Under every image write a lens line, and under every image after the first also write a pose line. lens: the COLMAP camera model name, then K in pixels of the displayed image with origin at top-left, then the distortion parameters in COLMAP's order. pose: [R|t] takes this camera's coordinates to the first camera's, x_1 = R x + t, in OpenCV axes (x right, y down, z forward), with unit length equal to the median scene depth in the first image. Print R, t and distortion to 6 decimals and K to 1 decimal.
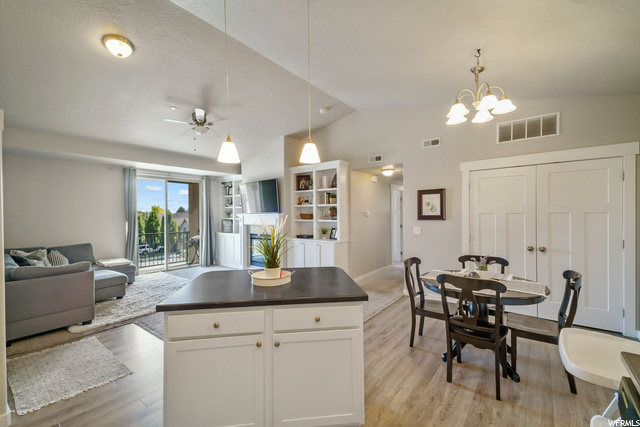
lens RADIAL K [[265.4, 0, 320.0], [0, 265.4, 213.5], [0, 0, 1]] dist [0.001070, -0.000311]
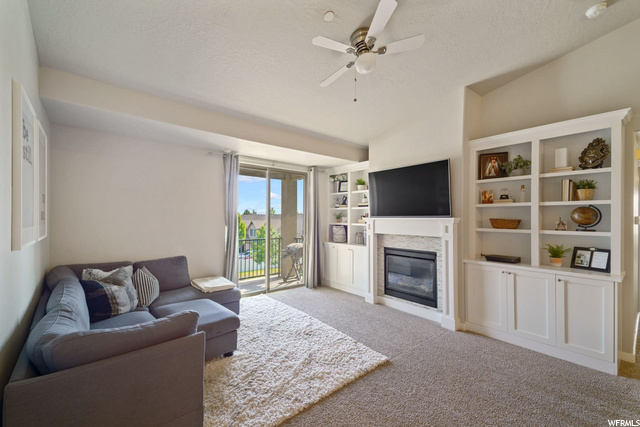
lens RADIAL K [[266.2, 0, 309.6], [0, 266.2, 216.1], [0, 0, 1]] dist [0.031170, -0.000088]
pose [[0.970068, 0.011776, -0.242549, -0.317030], [-0.012874, 0.999913, -0.002945, 0.001999], [0.242494, 0.005979, 0.970135, 0.329937]]
